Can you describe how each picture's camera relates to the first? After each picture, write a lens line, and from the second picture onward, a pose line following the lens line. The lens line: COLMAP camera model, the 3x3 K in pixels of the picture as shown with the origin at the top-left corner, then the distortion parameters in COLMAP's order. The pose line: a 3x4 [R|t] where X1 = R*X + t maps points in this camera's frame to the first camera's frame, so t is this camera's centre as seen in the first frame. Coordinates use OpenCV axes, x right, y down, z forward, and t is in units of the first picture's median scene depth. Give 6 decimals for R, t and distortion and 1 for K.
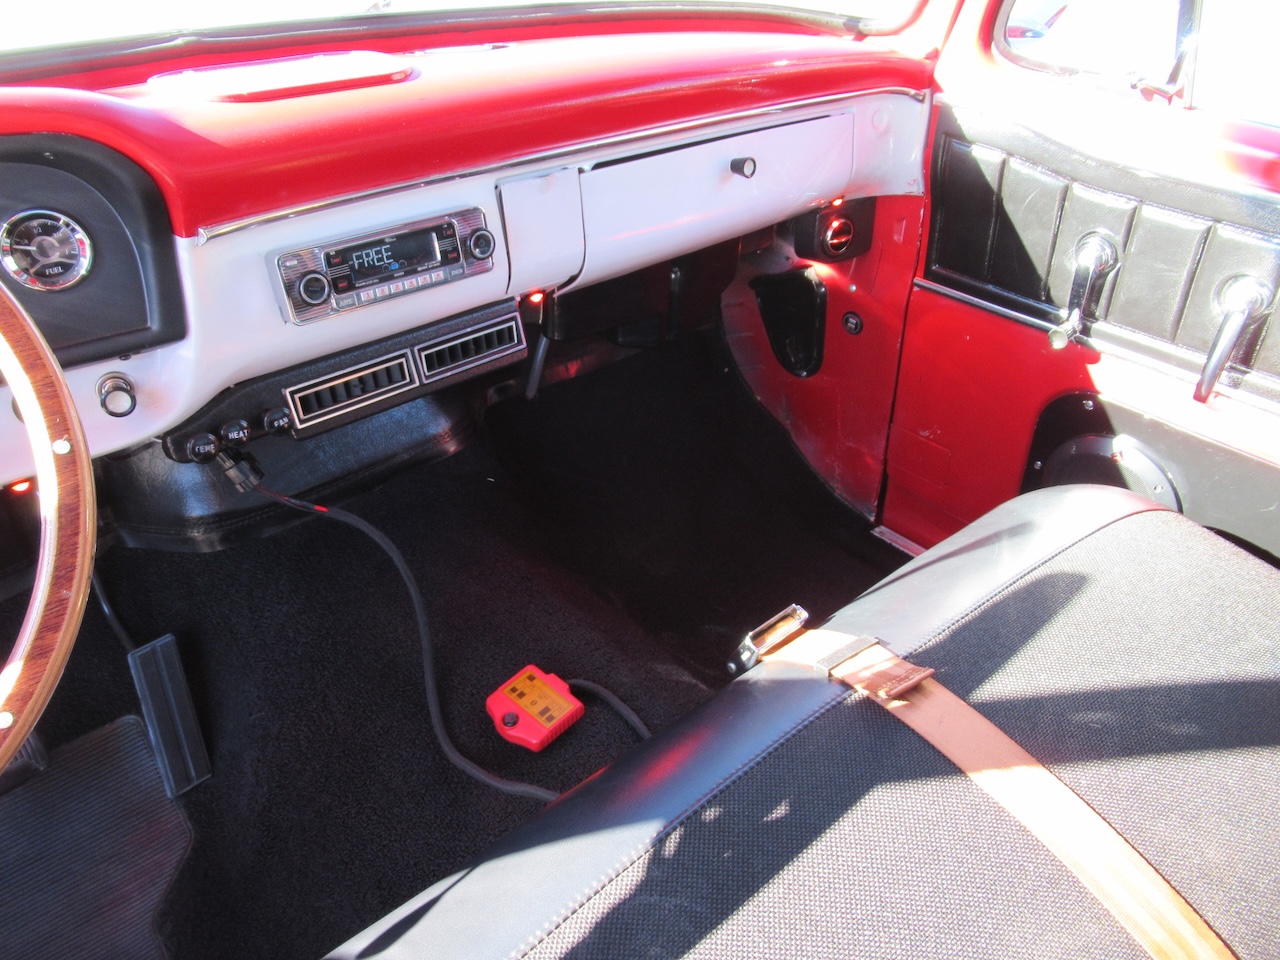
lens RADIAL K [[955.6, 0, 635.7], [0, 955.6, 525.9], [0, 0, 1]] dist [0.004063, -0.004952]
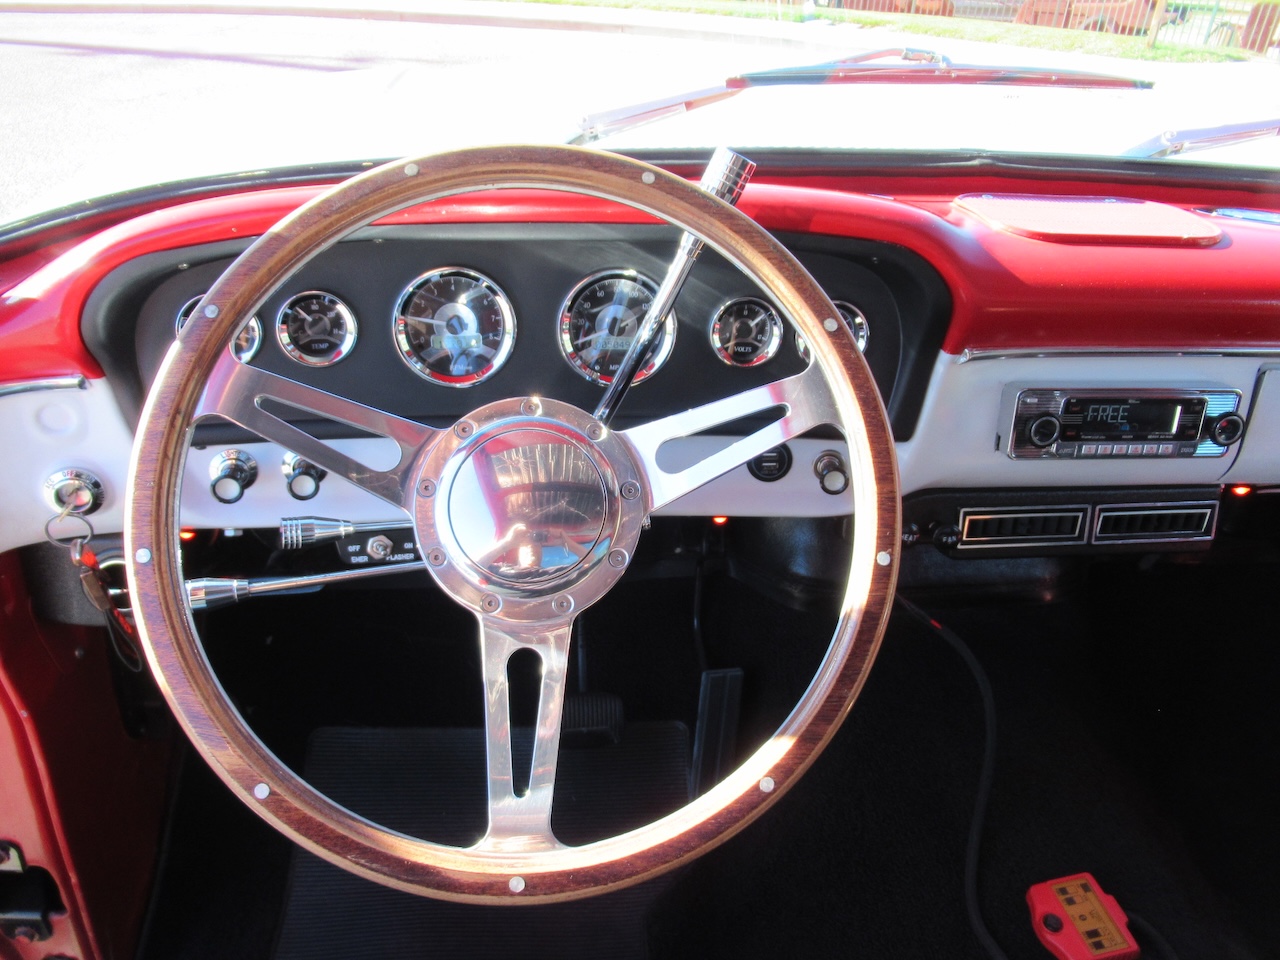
lens RADIAL K [[955.6, 0, 635.7], [0, 955.6, 525.9], [0, 0, 1]] dist [0.004063, -0.004952]
pose [[0.818632, 0.342872, -0.460738, -0.164026], [-0.376180, 0.926310, 0.020951, -0.016321], [0.433970, 0.156169, 0.887289, -0.036002]]
